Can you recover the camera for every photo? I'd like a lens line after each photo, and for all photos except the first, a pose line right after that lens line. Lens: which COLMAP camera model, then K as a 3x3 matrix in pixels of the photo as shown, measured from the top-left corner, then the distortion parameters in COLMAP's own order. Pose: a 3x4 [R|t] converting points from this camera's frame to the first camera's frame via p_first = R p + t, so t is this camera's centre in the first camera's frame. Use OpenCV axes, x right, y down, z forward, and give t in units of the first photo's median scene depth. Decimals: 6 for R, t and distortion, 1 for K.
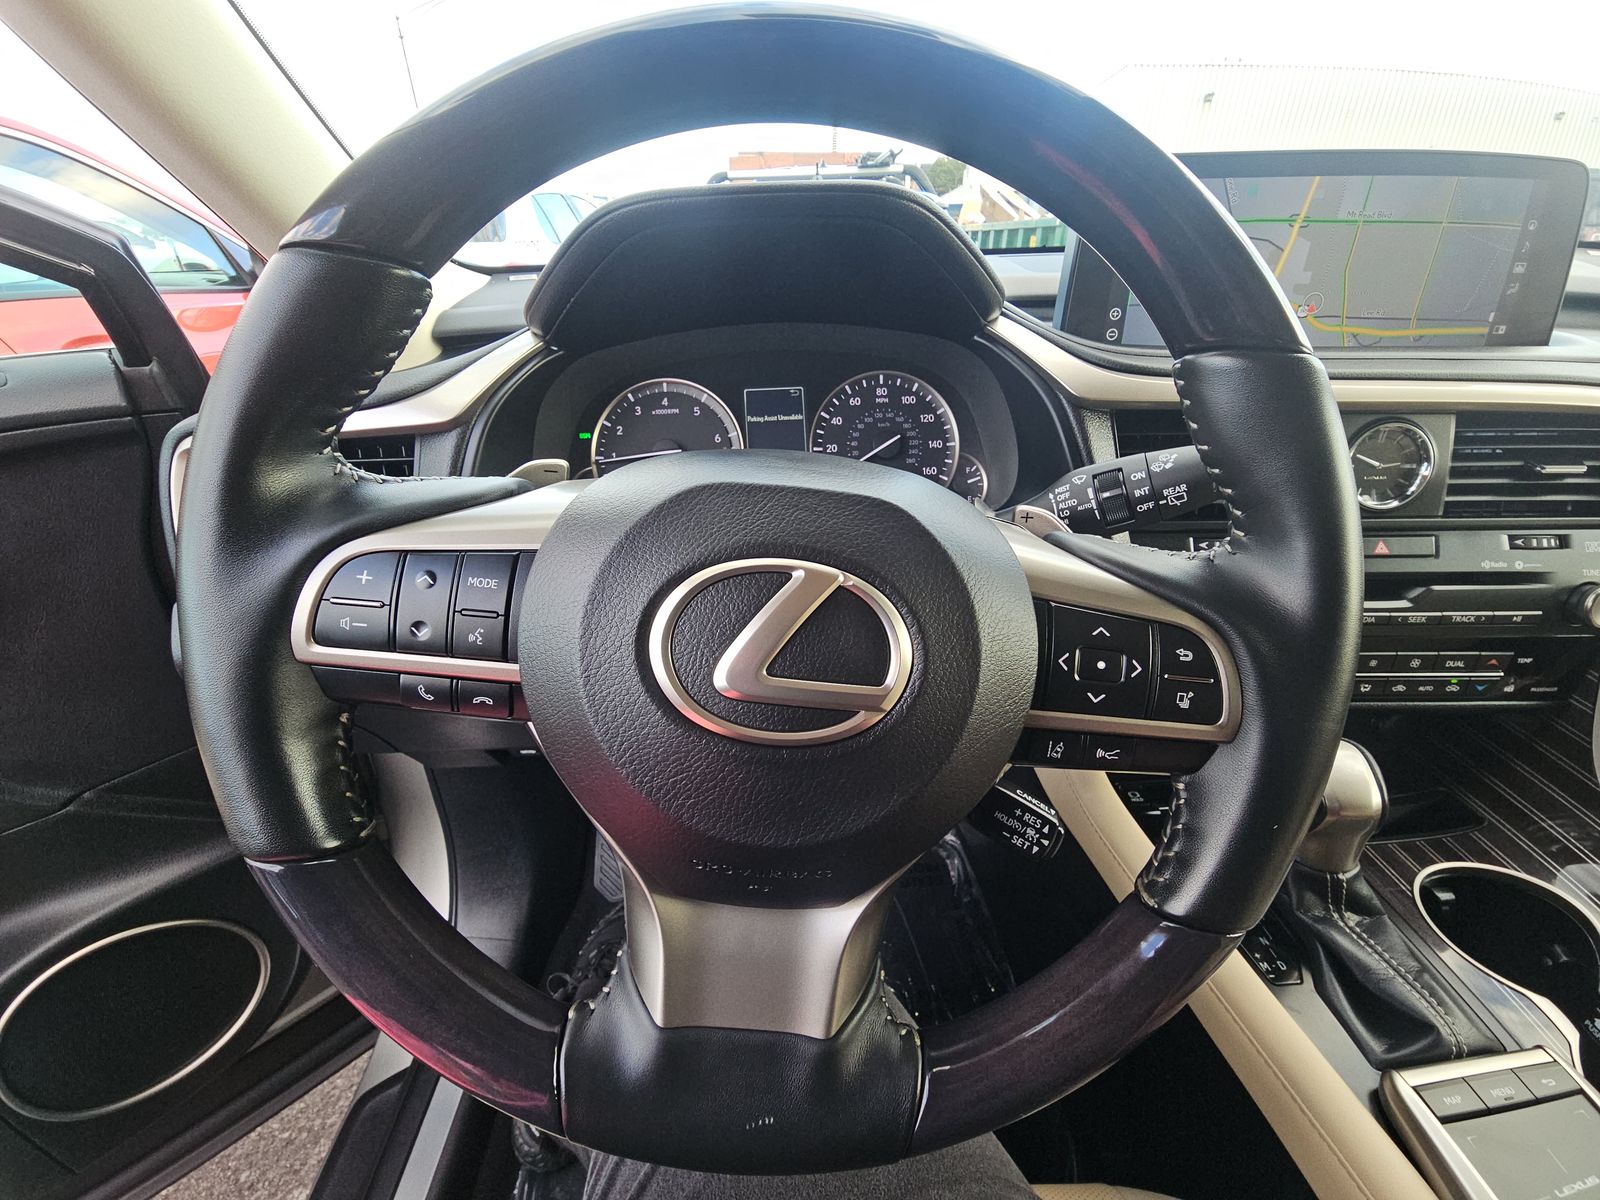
lens RADIAL K [[641.5, 0, 795.7], [0, 641.5, 602.0], [0, 0, 1]] dist [-0.004673, -0.001457]
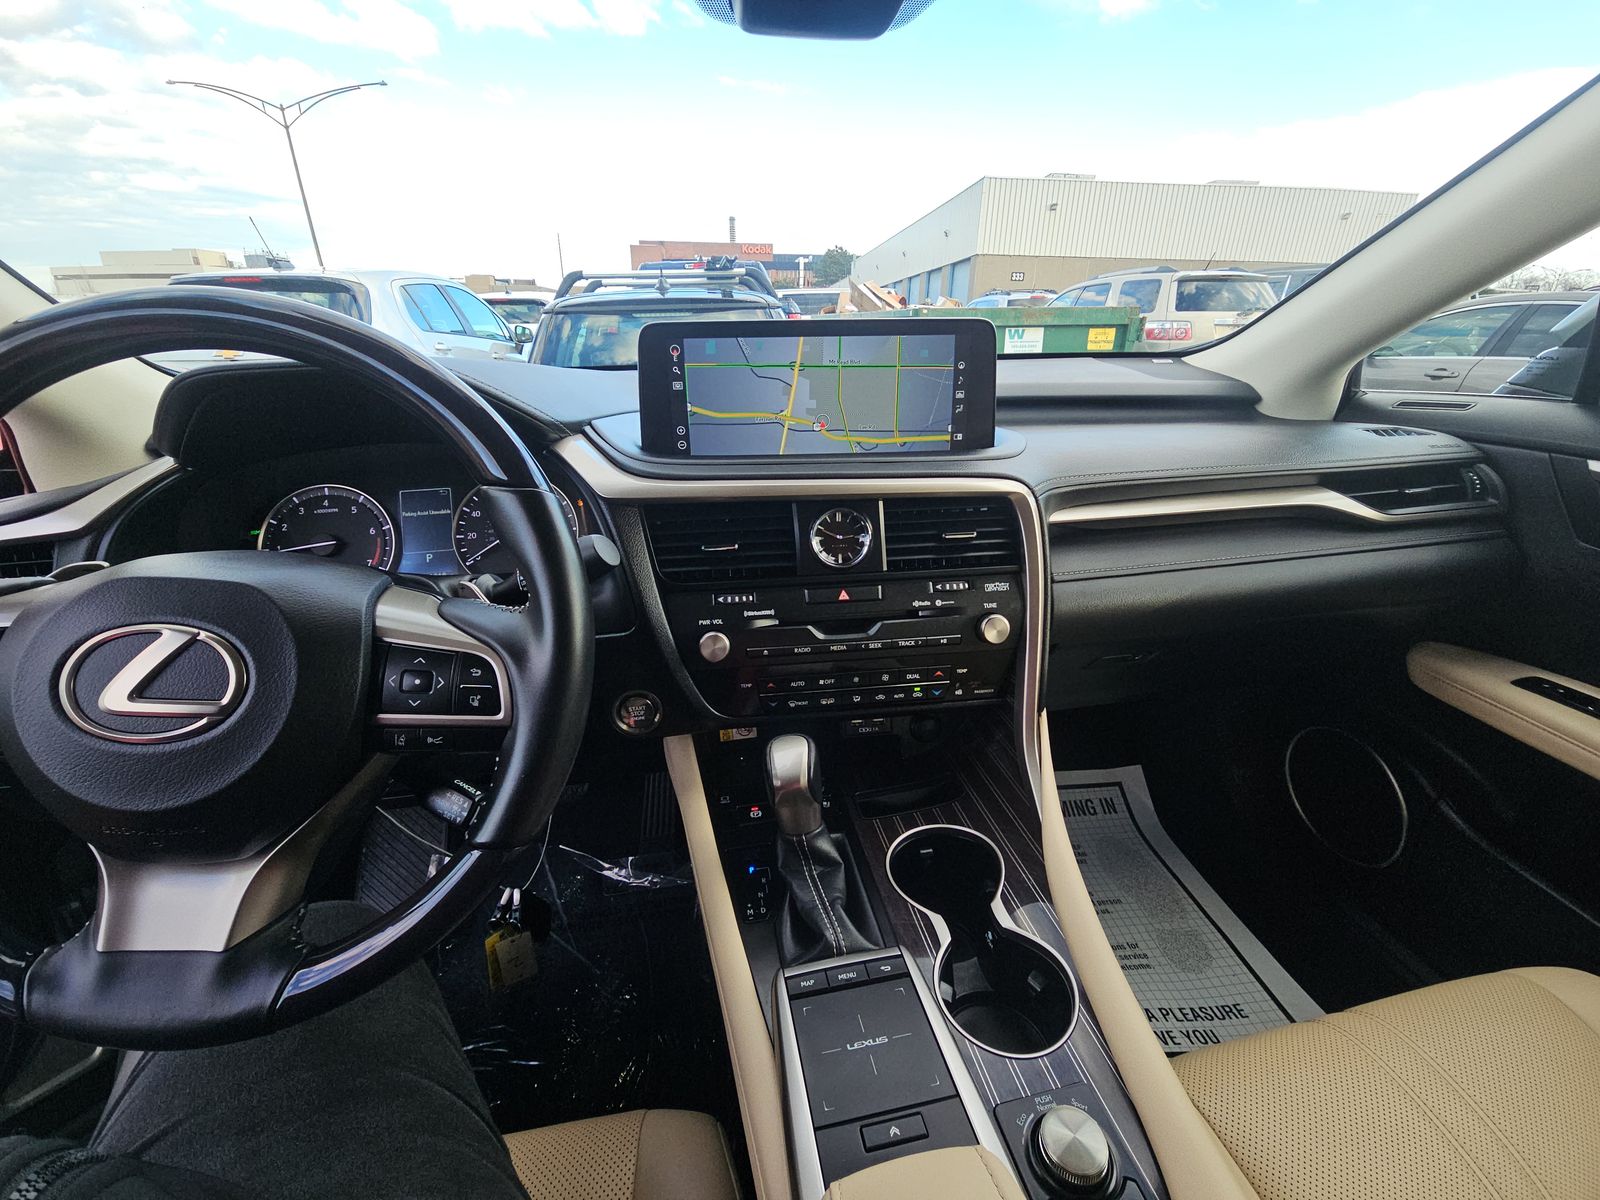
lens RADIAL K [[641.5, 0, 801.4], [0, 641.5, 601.4], [0, 0, 1]] dist [-0.004673, -0.001457]
pose [[0.990706, -0.046389, 0.127869, 0.588614], [0.059024, 0.993546, -0.096862, 0.053001], [-0.122551, 0.103509, 0.987050, -0.334026]]
